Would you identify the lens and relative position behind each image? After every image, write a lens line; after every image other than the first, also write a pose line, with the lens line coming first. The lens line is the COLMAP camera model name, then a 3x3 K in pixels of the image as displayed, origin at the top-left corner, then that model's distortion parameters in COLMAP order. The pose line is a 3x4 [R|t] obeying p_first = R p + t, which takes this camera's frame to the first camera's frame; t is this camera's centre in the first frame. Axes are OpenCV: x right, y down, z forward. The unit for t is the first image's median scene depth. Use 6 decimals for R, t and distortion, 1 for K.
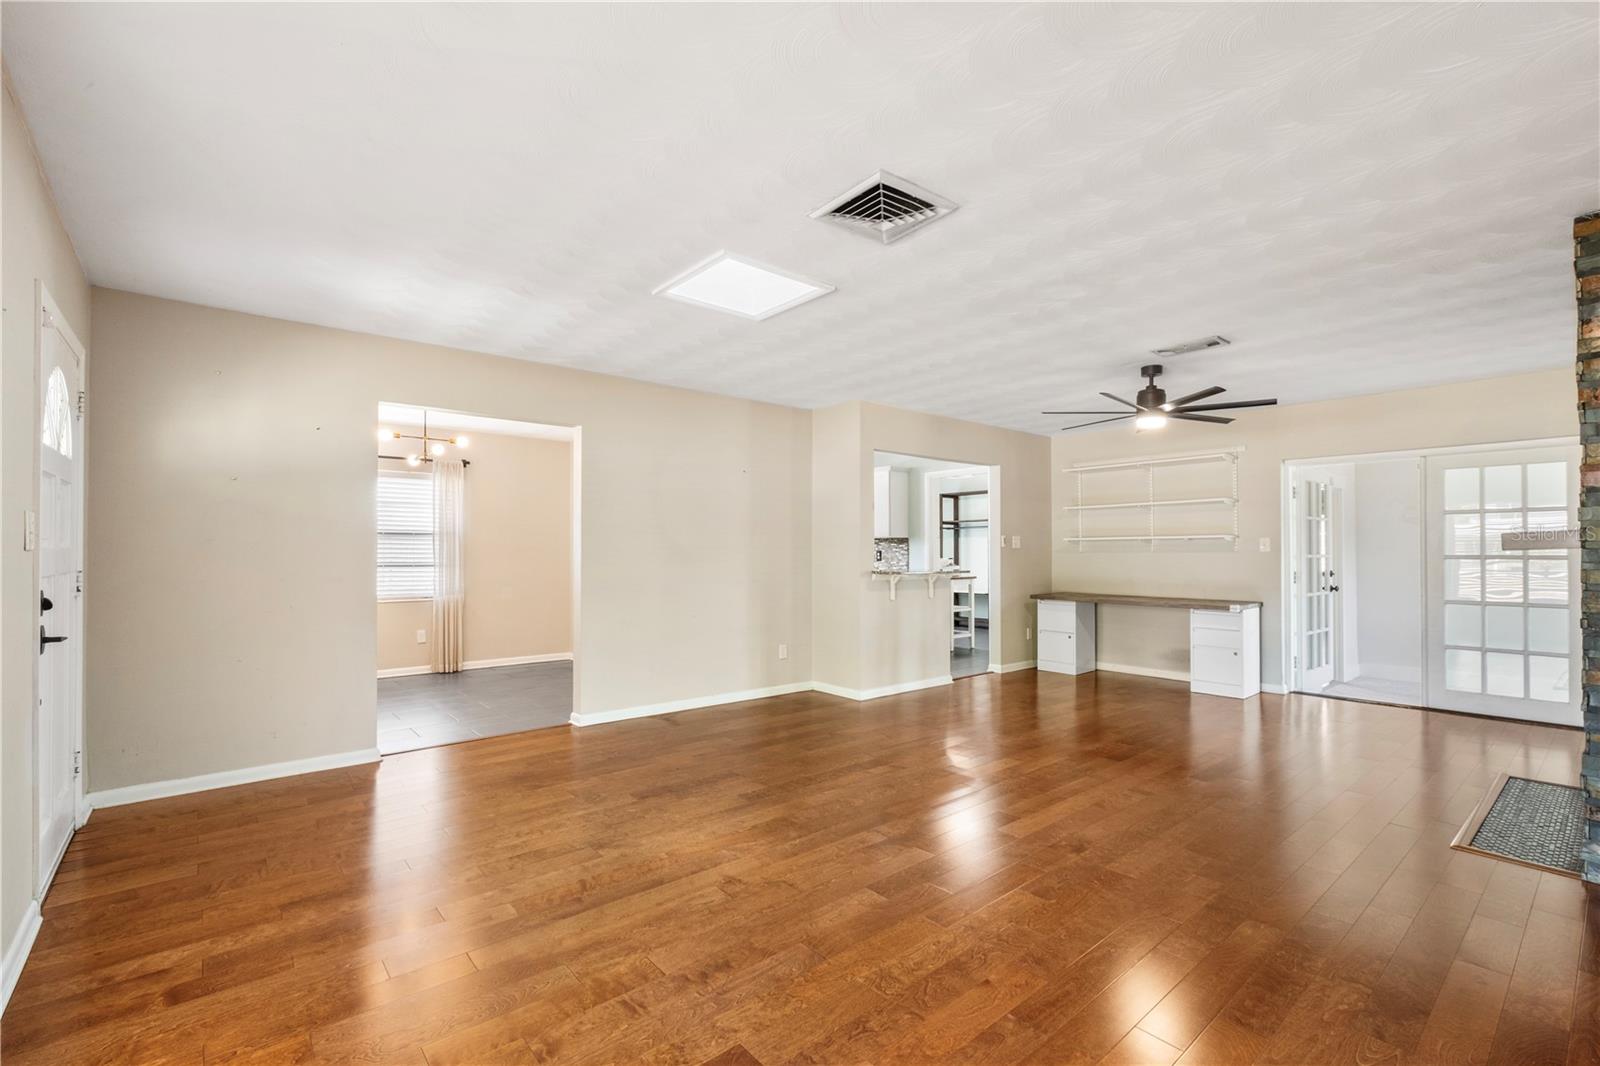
lens RADIAL K [[705.2, 0, 804.3], [0, 705.2, 542.5], [0, 0, 1]] dist [-0.003665, -0.000565]
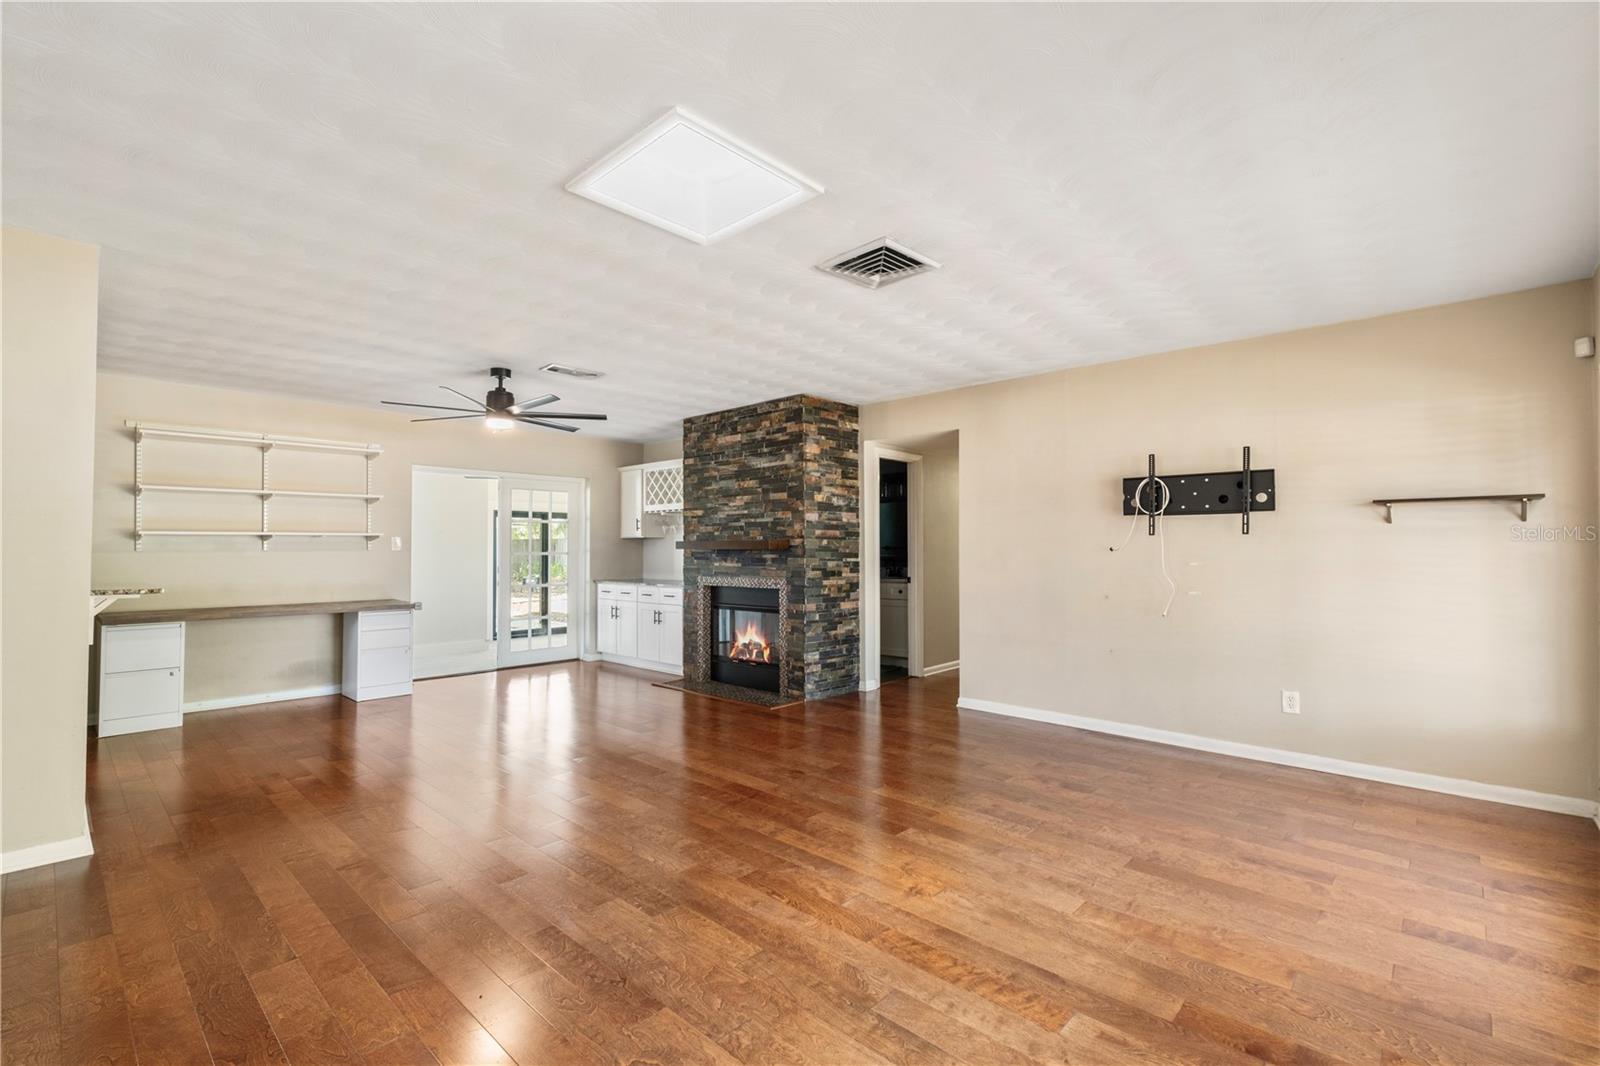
lens RADIAL K [[705.2, 0, 808.0], [0, 705.2, 536.2], [0, 0, 1]] dist [-0.003665, -0.000565]
pose [[-0.121958, 0.019586, 0.992342, -0.835057], [-0.011126, 0.999715, -0.021099, 0.014818], [-0.992473, -0.013614, -0.121706, 1.012090]]
